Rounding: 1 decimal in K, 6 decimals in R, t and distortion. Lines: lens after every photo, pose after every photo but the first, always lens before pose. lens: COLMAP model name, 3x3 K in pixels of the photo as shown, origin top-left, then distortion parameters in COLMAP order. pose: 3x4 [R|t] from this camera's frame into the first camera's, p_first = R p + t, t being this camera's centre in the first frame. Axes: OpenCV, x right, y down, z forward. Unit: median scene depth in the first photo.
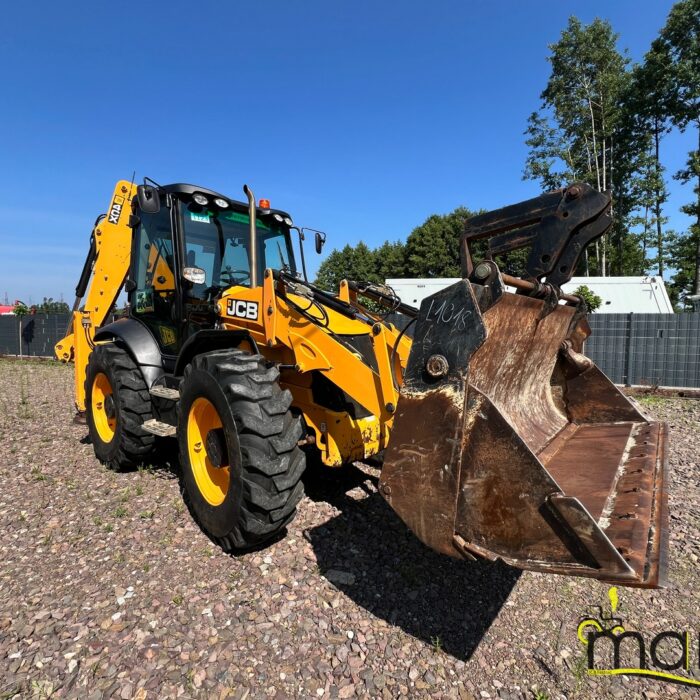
lens RADIAL K [[376.3, 0, 350.0], [0, 376.3, 350.0], [0, 0, 1]] dist [0.016034, -0.014244]
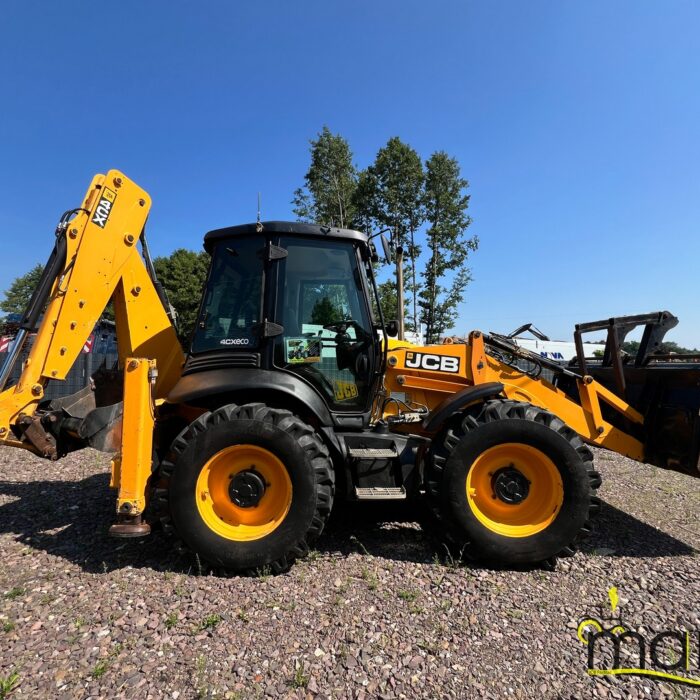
lens RADIAL K [[376.3, 0, 350.0], [0, 376.3, 350.0], [0, 0, 1]] dist [0.016034, -0.014244]
pose [[0.740273, 0.026648, 0.671778, -0.899142], [0.040358, 0.995651, -0.083968, -0.046778], [-0.671094, 0.089270, 0.735978, 0.267245]]
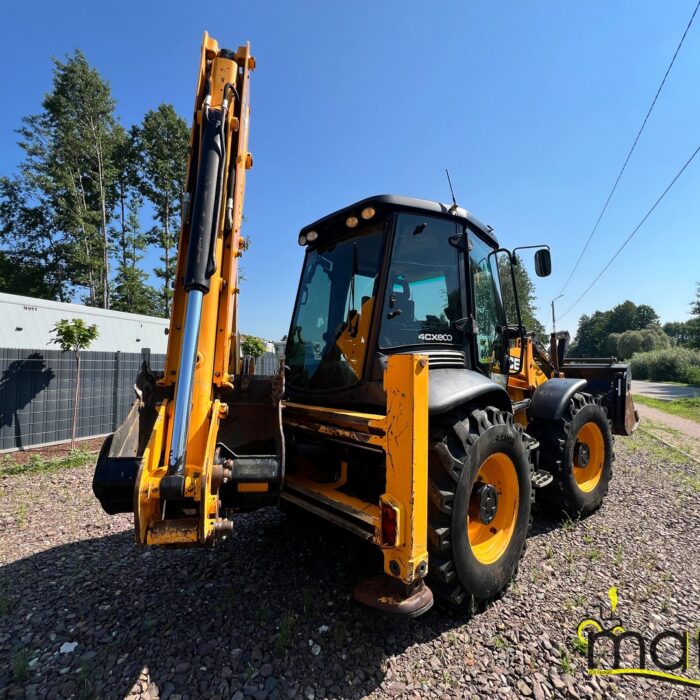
lens RADIAL K [[372.8, 0, 350.0], [0, 372.8, 350.0], [0, 0, 1]] dist [0.005290, 0.000934]
pose [[0.124428, 0.037573, 0.991517, -1.206513], [0.056775, 0.997376, -0.044920, -0.094289], [-0.990603, 0.061882, 0.121968, 1.041708]]
